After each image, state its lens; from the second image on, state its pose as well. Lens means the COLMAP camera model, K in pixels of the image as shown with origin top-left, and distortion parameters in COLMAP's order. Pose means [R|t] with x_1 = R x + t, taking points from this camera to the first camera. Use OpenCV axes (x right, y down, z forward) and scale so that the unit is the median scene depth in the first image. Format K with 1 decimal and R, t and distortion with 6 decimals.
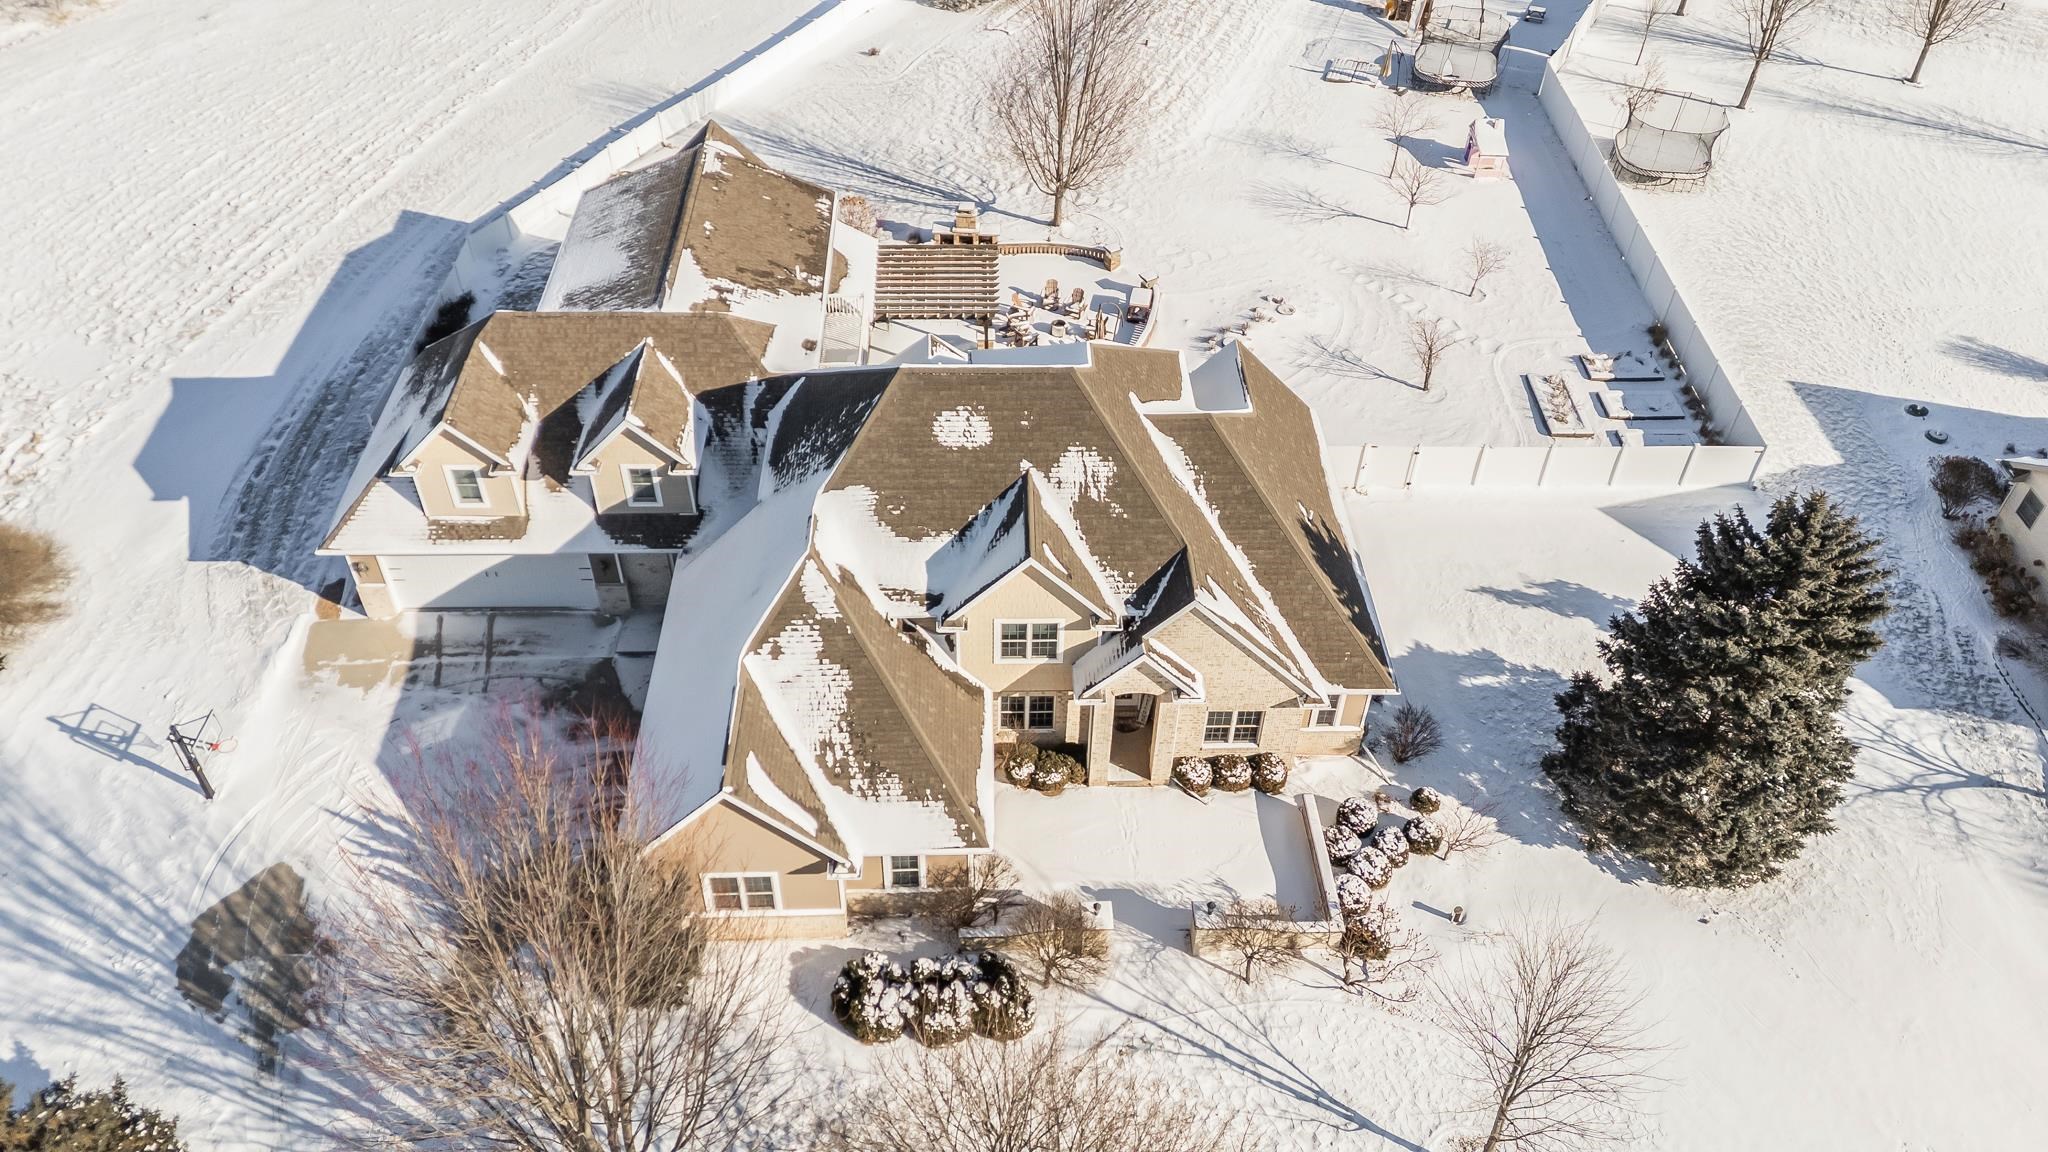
lens RADIAL K [[1494.6, 0, 1024.0], [0, 1494.6, 576.0], [0, 0, 1]] dist [0.076421, -0.046663]
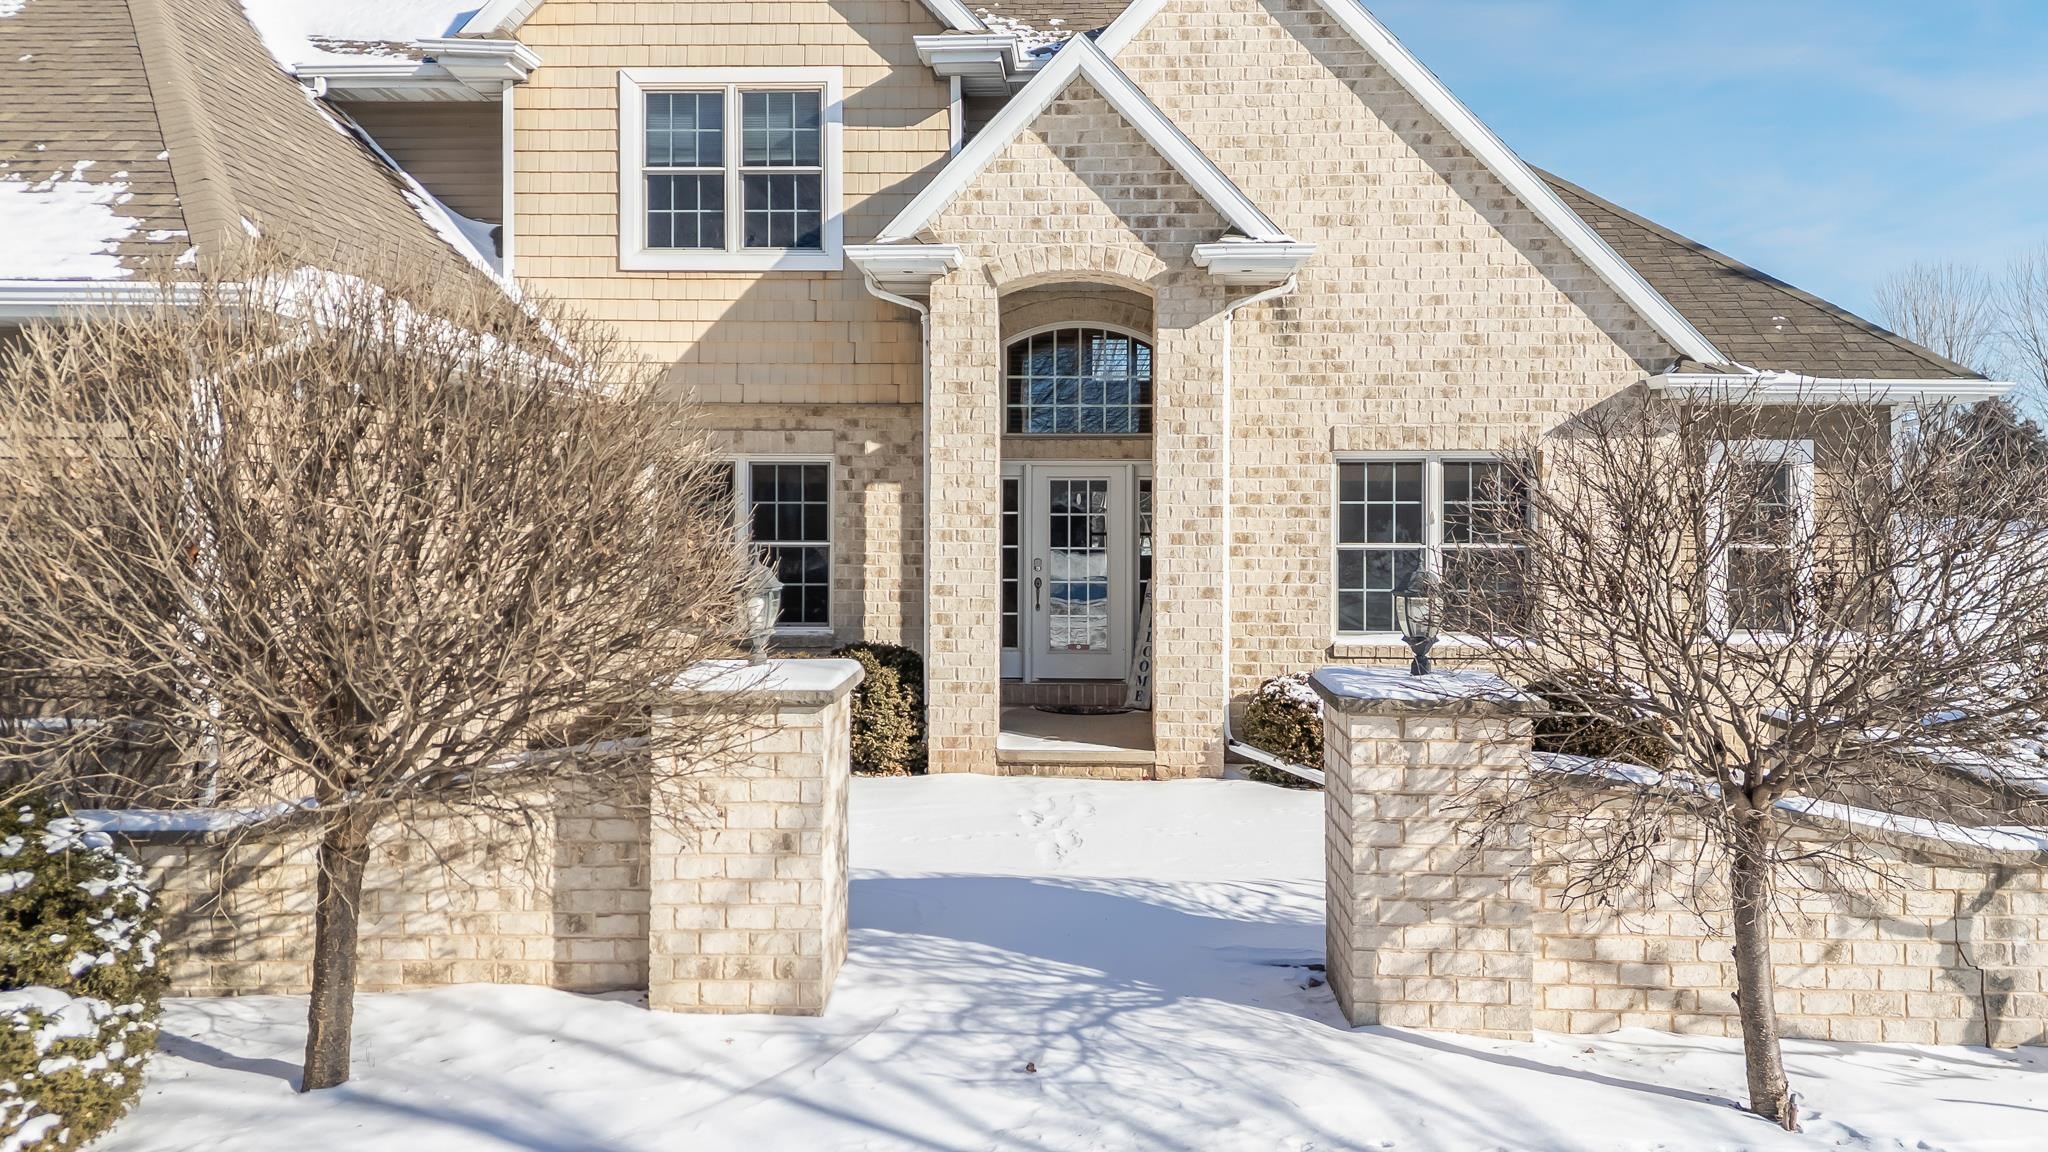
lens RADIAL K [[1538.7, 0, 1034.6], [0, 1538.7, 509.9], [0, 0, 1]] dist [0.070679, -0.004963]
pose [[0.997316, -0.015489, -0.071566, 0.083251], [-0.037578, 0.730575, -0.681798, 0.294752], [0.062845, 0.682657, 0.728032, 0.761873]]
